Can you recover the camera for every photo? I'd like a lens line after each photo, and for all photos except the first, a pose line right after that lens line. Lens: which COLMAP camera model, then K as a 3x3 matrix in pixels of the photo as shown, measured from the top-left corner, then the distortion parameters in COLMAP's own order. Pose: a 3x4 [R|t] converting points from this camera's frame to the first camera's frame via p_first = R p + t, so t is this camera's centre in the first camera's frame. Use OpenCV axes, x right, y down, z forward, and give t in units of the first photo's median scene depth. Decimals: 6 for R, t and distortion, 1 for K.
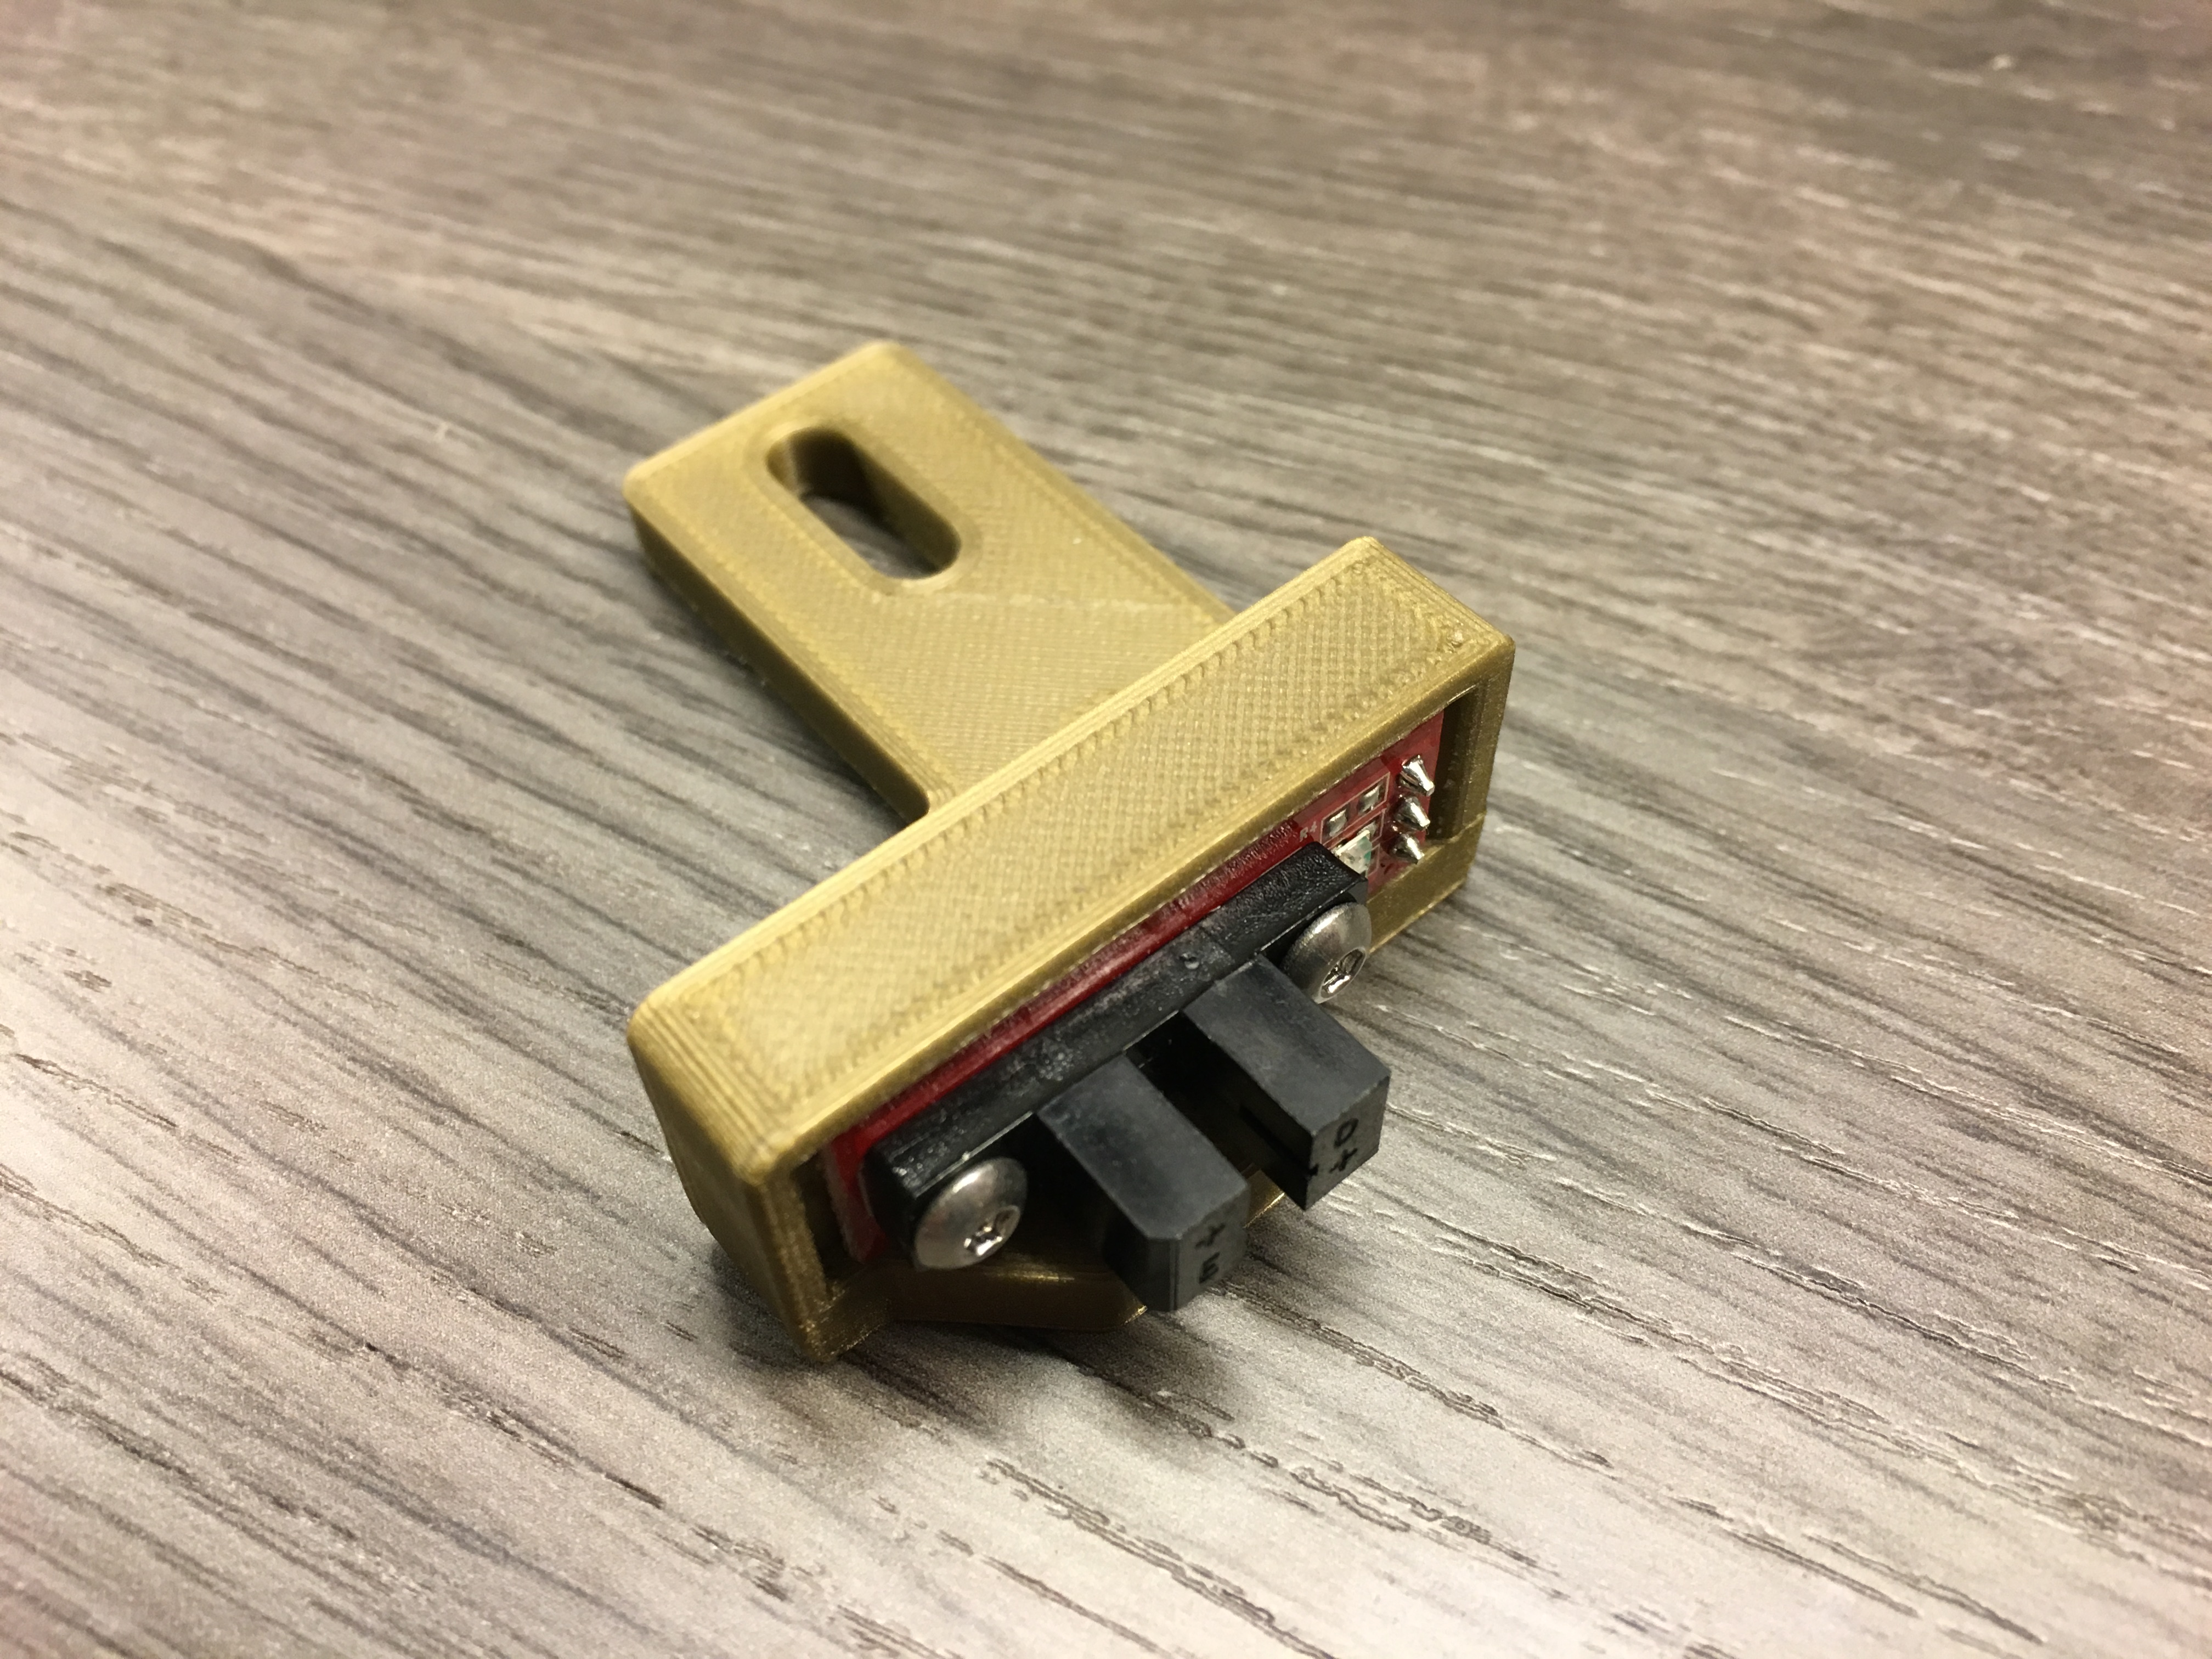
lens RADIAL K [[1984.7, 0, 1111.3], [0, 1984.7, 815.3], [0, 0, 1]] dist [0.083589, -0.203874]
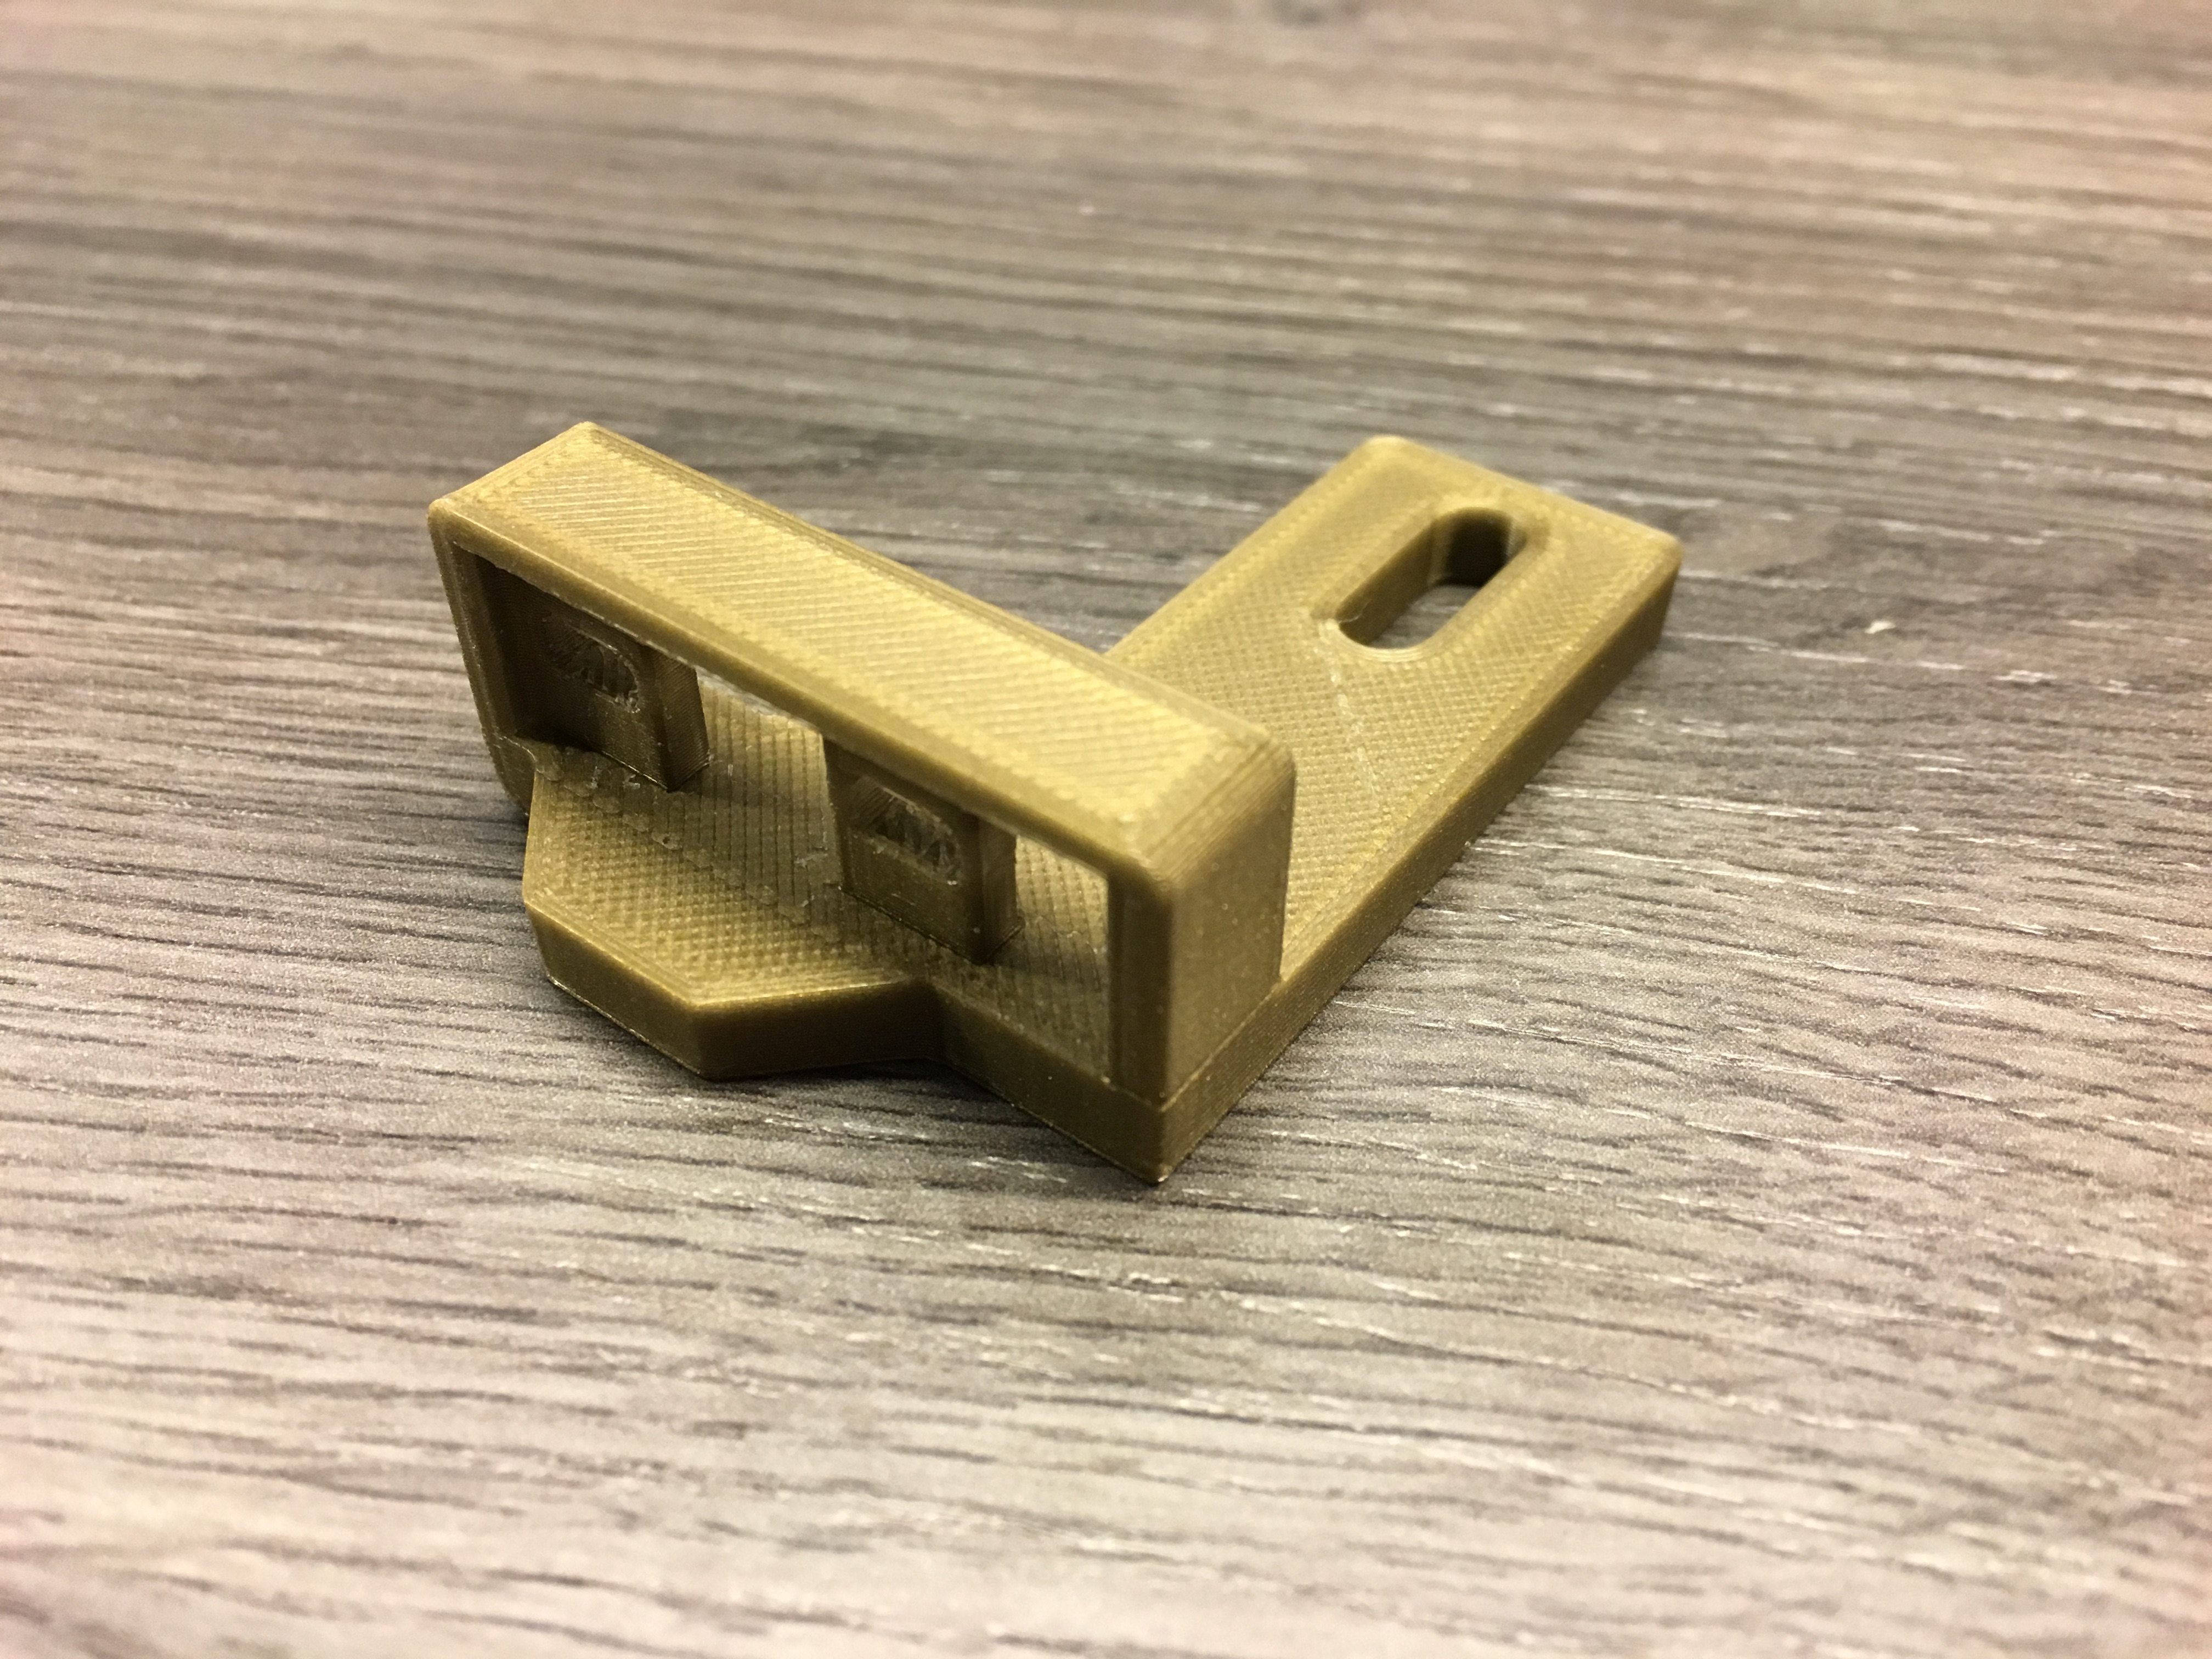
lens RADIAL K [[1984.7, 0, 1111.3], [0, 1984.7, 815.3], [0, 0, 1]] dist [0.083589, -0.203874]
pose [[0.965150, -0.152139, 0.212931, -0.011787], [0.185620, 0.971534, -0.147195, -0.332364], [-0.184476, 0.181590, 0.965916, 0.440081]]
